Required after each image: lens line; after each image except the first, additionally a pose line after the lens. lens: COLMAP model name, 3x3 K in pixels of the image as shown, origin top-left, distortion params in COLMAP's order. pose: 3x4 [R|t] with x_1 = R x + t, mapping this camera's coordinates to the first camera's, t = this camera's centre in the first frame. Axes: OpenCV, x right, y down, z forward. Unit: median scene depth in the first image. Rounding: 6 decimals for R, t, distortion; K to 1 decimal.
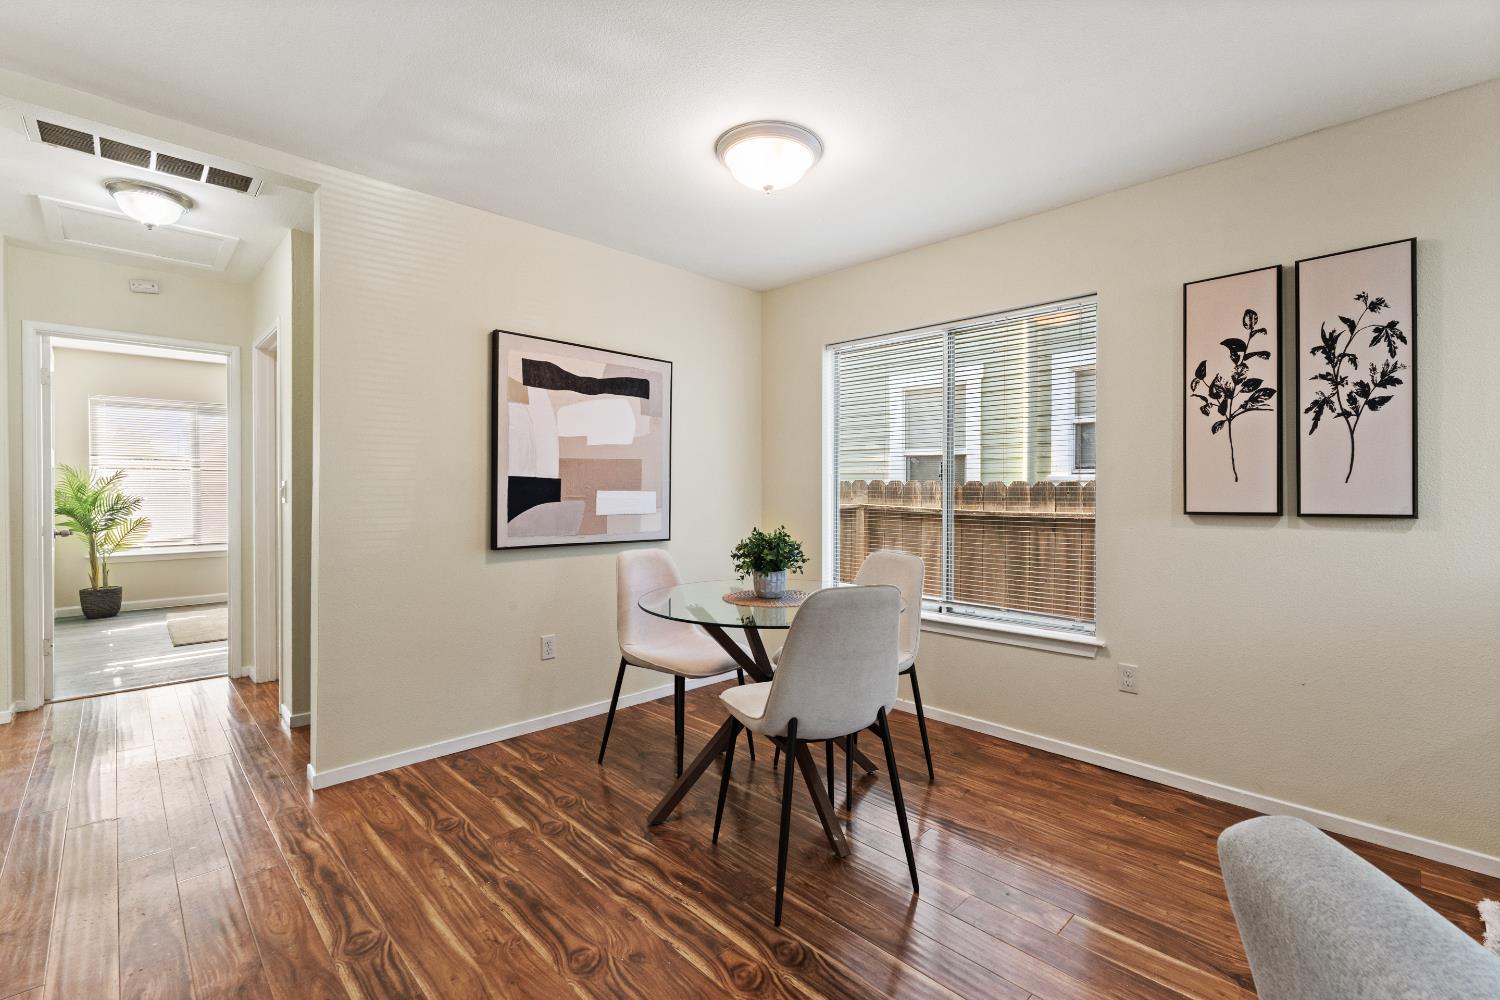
lens RADIAL K [[665.2, 0, 750.4], [0, 665.2, 493.1], [0, 0, 1]] dist [0.001258, 0.000749]
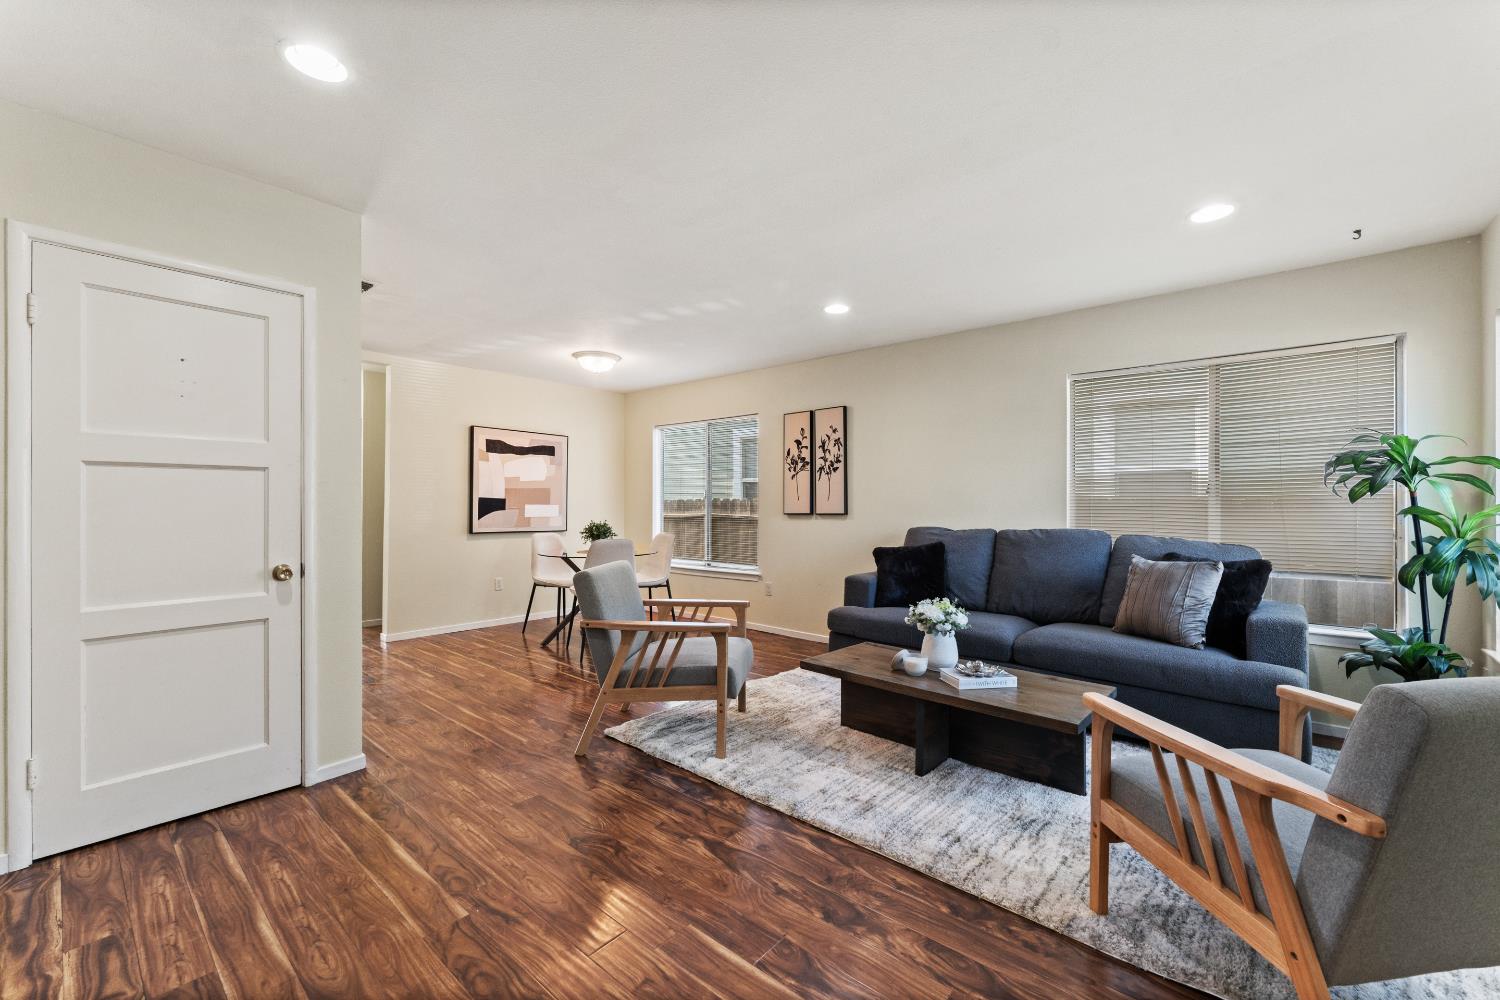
lens RADIAL K [[596.5, 0, 749.1], [0, 596.5, 500.9], [0, 0, 1]] dist [-0.001508, 0.000195]
pose [[0.995934, -0.000420, 0.090082, 0.357435], [0.001547, 0.999922, -0.012431, 0.011262], [-0.090070, 0.012519, 0.995857, -1.076256]]
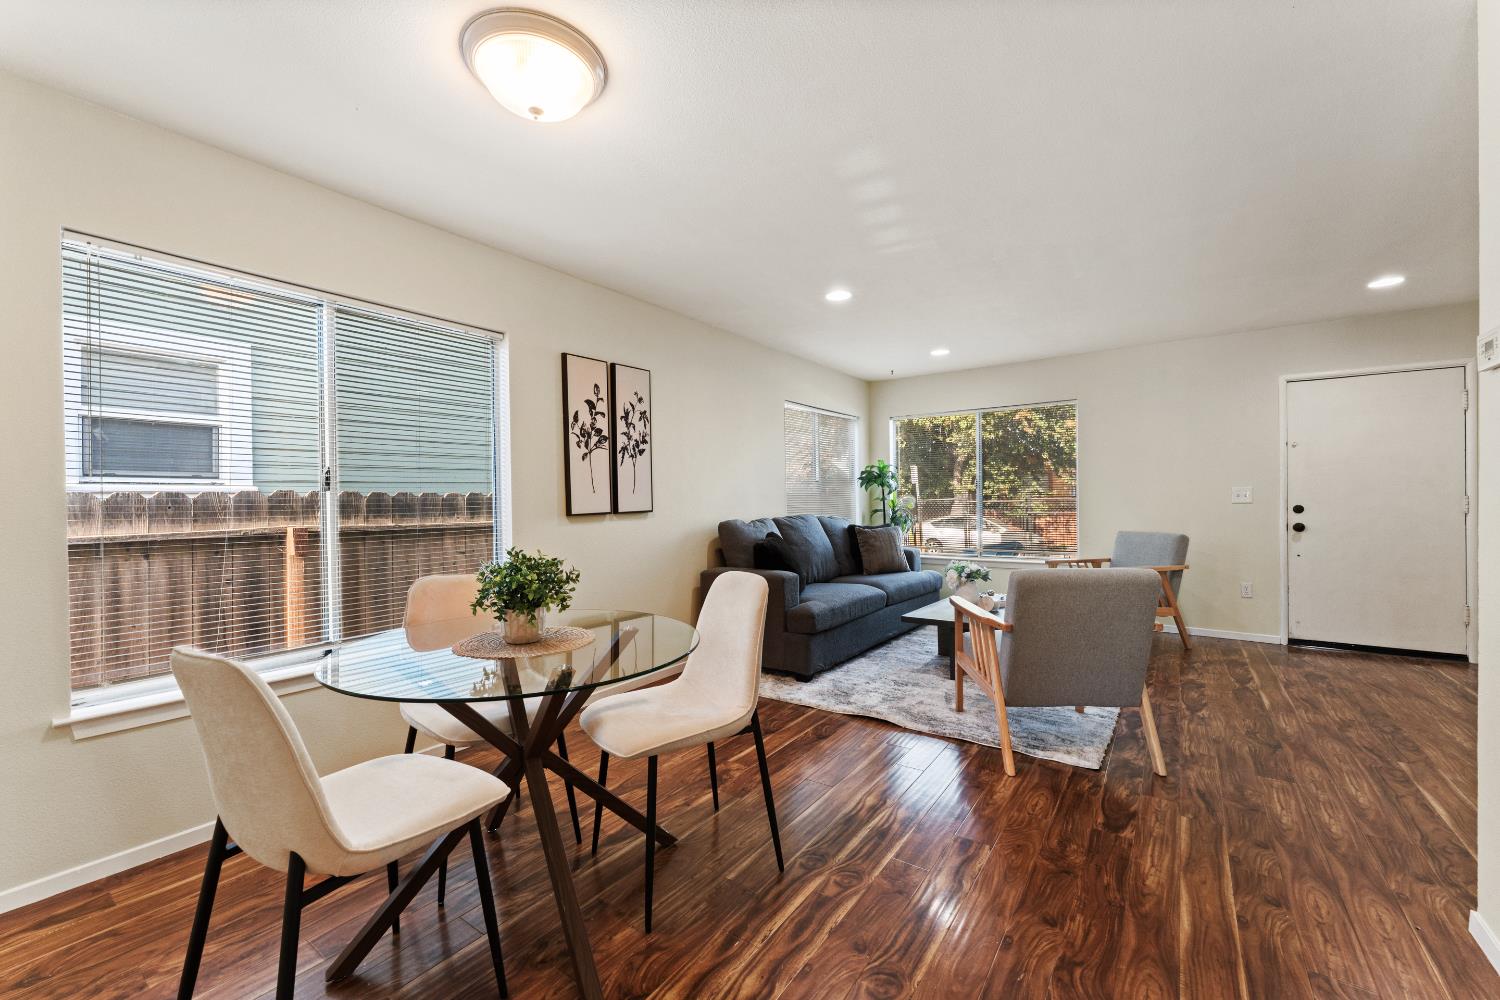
lens RADIAL K [[596.5, 0, 755.4], [0, 596.5, 500.9], [0, 0, 1]] dist [-0.001508, 0.000195]
pose [[-0.177370, -0.010968, 0.984083, -0.690829], [0.017031, 0.999754, 0.014212, -0.012280], [-0.983997, 0.019281, -0.177140, 0.860937]]
